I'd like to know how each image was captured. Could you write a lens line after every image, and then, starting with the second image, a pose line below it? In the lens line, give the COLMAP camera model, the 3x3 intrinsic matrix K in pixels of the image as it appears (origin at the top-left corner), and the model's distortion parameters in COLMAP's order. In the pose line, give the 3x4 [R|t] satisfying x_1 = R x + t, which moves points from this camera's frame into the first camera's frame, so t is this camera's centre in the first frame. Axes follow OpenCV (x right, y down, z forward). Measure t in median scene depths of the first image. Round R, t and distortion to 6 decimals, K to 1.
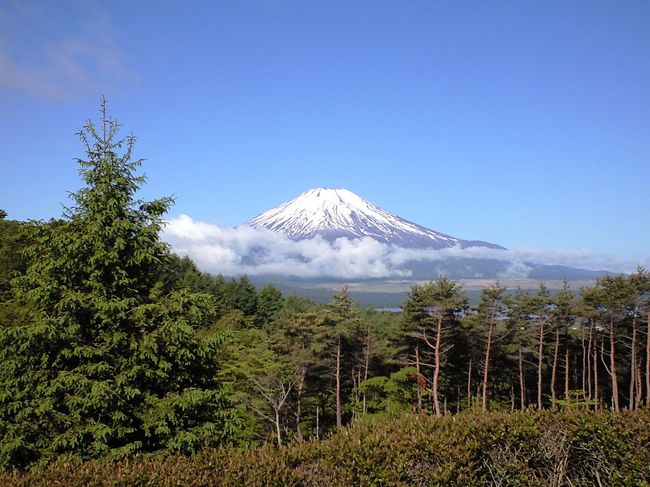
lens RADIAL K [[680.1, 0, 321.5], [0, 680.1, 243.6], [0, 0, 1]] dist [0.031529, 0.000000]
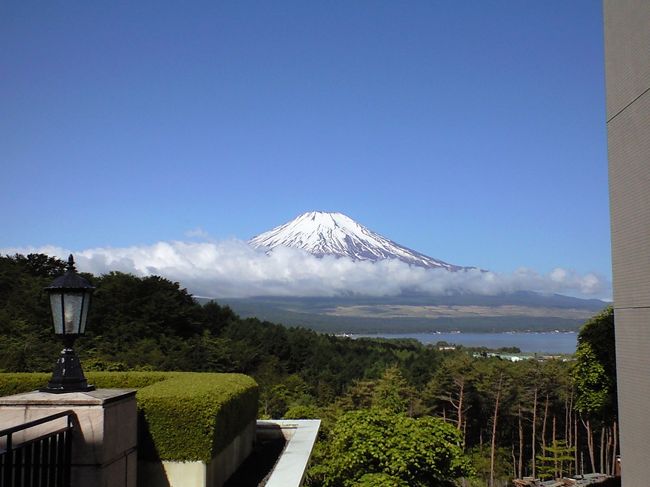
lens RADIAL K [[680.1, 0, 324.5], [0, 680.1, 245.8], [0, 0, 1]] dist [0.031529, 0.000000]
pose [[0.999729, 0.018548, 0.014047, -0.115784], [-0.018124, 0.999394, -0.029705, -0.115755], [-0.014589, 0.029442, 0.999460, -0.341813]]
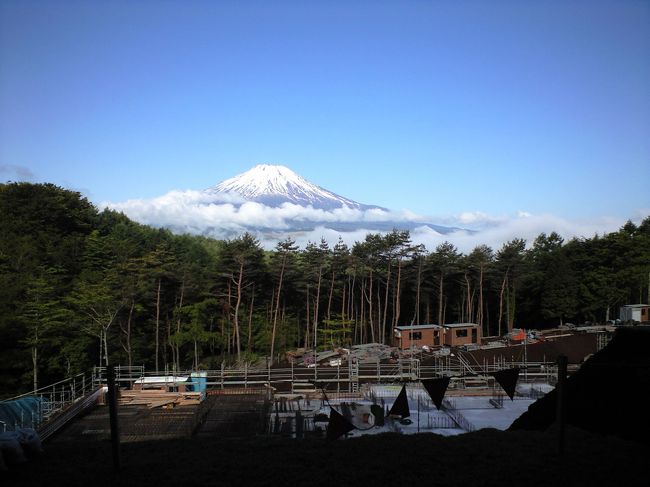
lens RADIAL K [[476.8, 0, 326.1], [0, 476.8, 242.9], [0, 0, 1]] dist [-0.002338, -0.018997]
pose [[0.991981, 0.018441, 0.125036, 0.200688], [-0.028285, 0.996598, 0.077416, -0.010036], [-0.123183, -0.080332, 0.989127, 0.024104]]
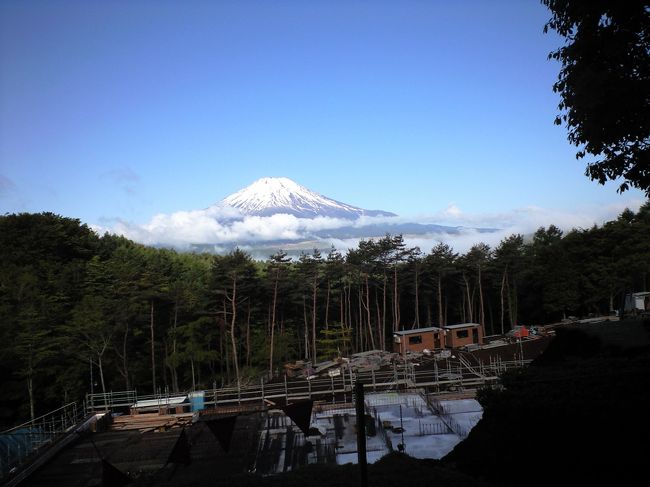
lens RADIAL K [[476.8, 0, 326.5], [0, 476.8, 243.0], [0, 0, 1]] dist [-0.002338, -0.018997]
pose [[0.992460, -0.049794, 0.112003, 0.229977], [0.043306, 0.997280, 0.059637, -0.011335], [-0.114668, -0.054337, 0.991917, 0.025659]]
